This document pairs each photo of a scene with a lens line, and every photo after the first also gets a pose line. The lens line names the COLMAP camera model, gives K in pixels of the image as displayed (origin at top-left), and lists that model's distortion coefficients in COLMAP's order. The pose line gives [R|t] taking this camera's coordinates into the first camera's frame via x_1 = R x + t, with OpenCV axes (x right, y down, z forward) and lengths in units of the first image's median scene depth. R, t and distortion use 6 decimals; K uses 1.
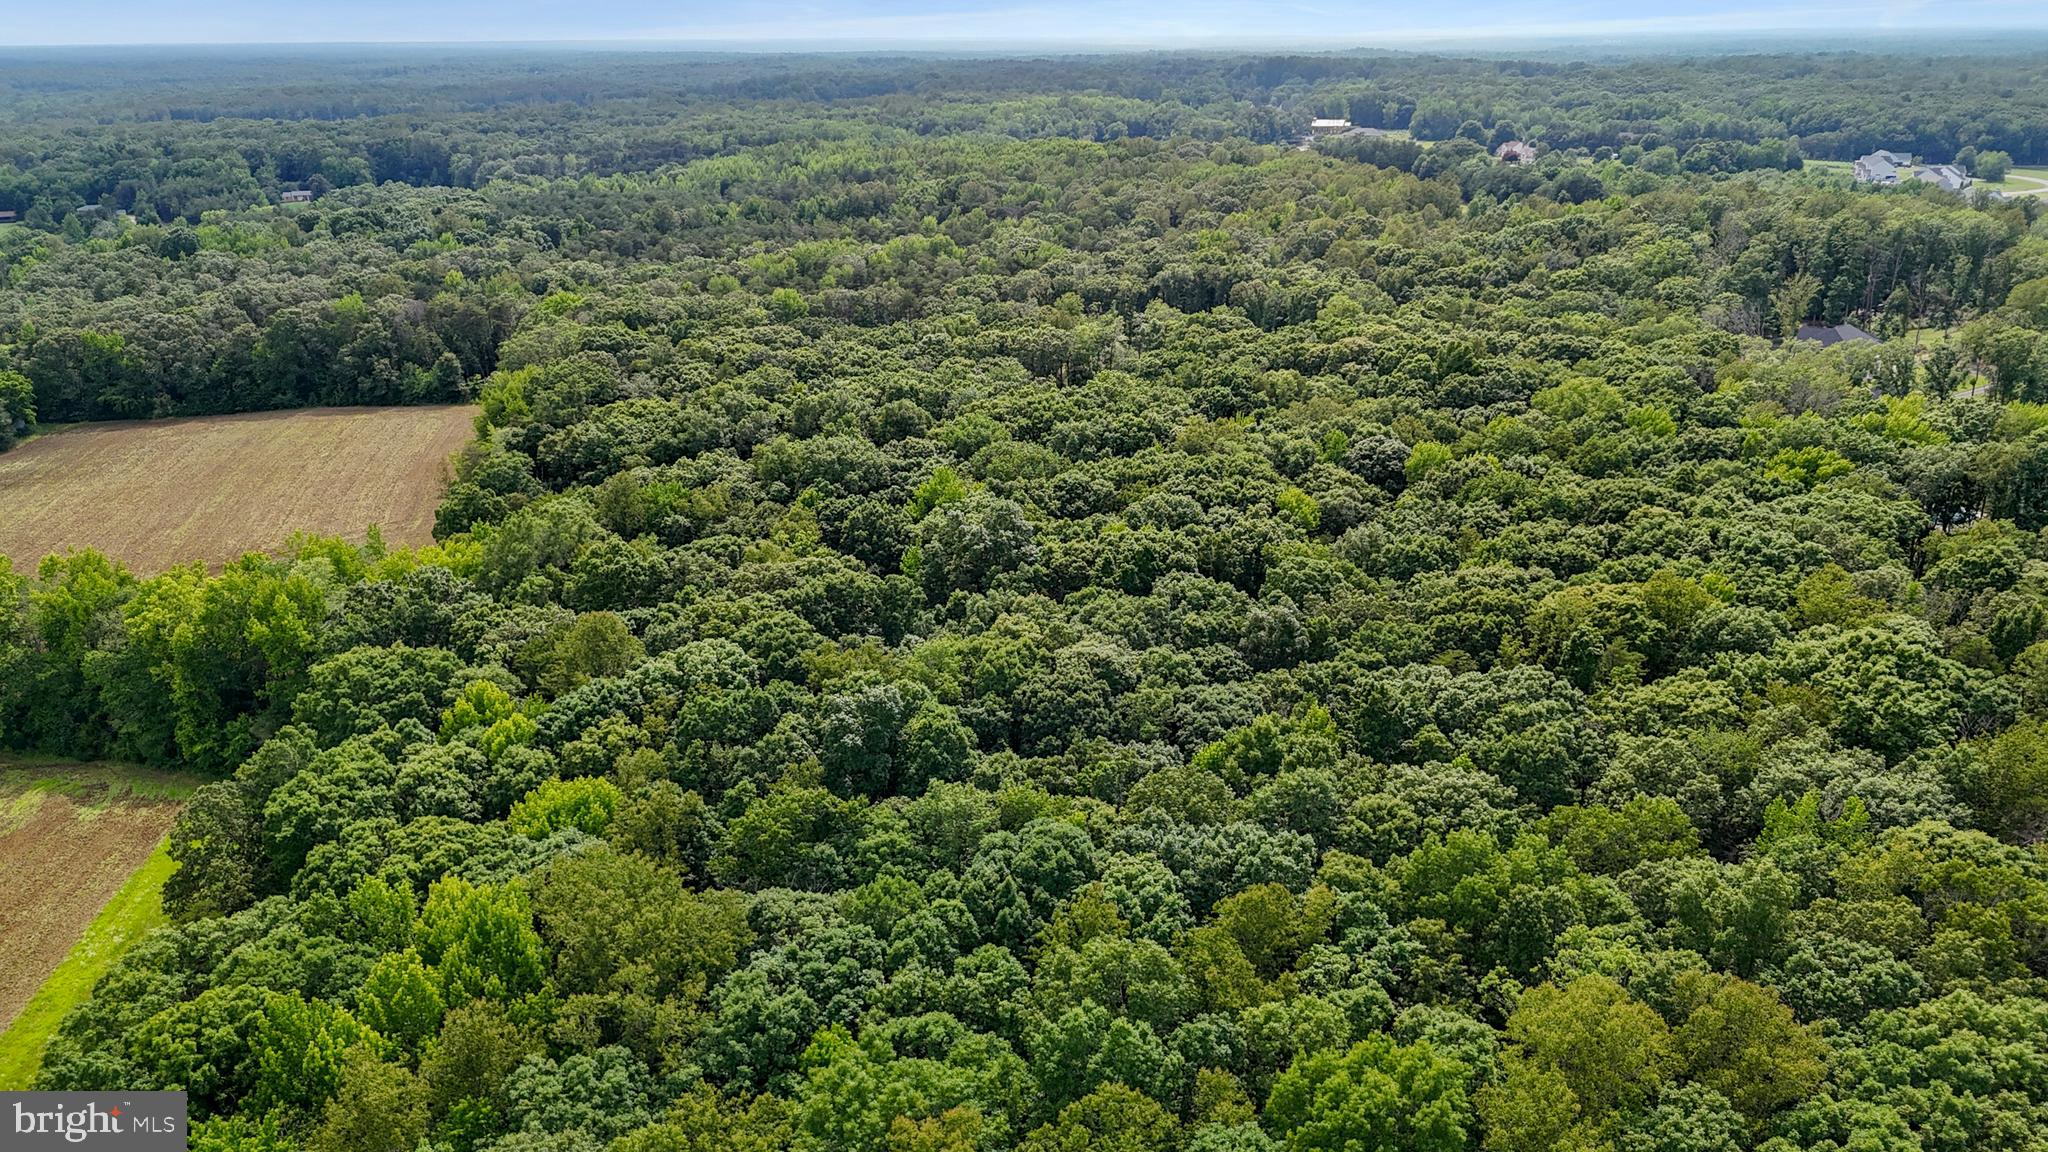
lens RADIAL K [[1596.9, 0, 1024.0], [0, 1596.9, 576.0], [0, 0, 1]] dist [0.060251, -0.052948]
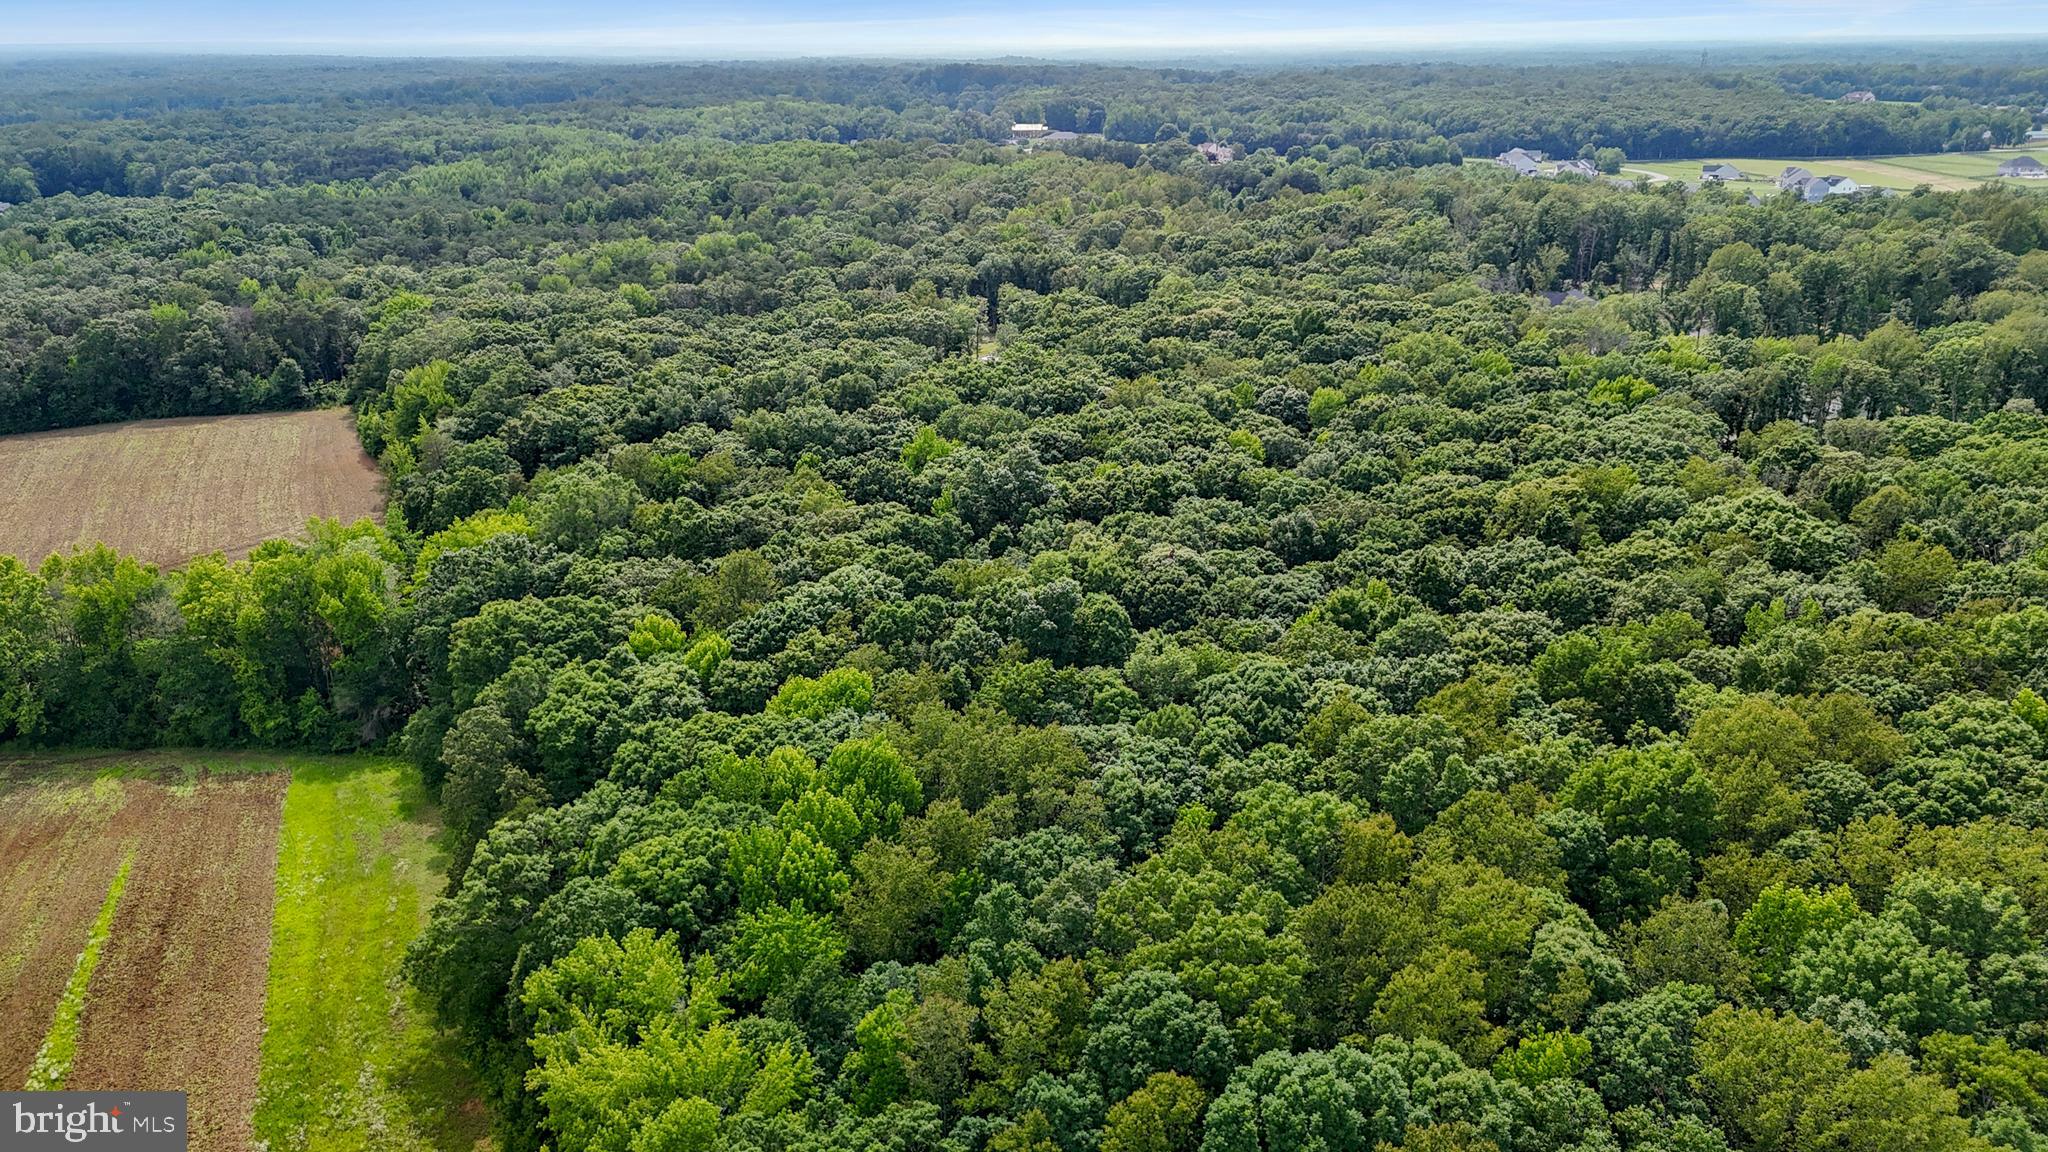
lens RADIAL K [[1596.9, 0, 1024.0], [0, 1596.9, 576.0], [0, 0, 1]] dist [0.060251, -0.052948]
pose [[0.975317, -0.066053, 0.210700, -0.174923], [0.066920, 0.997754, 0.003021, 0.028537], [-0.210426, 0.011153, 0.977546, -0.081507]]
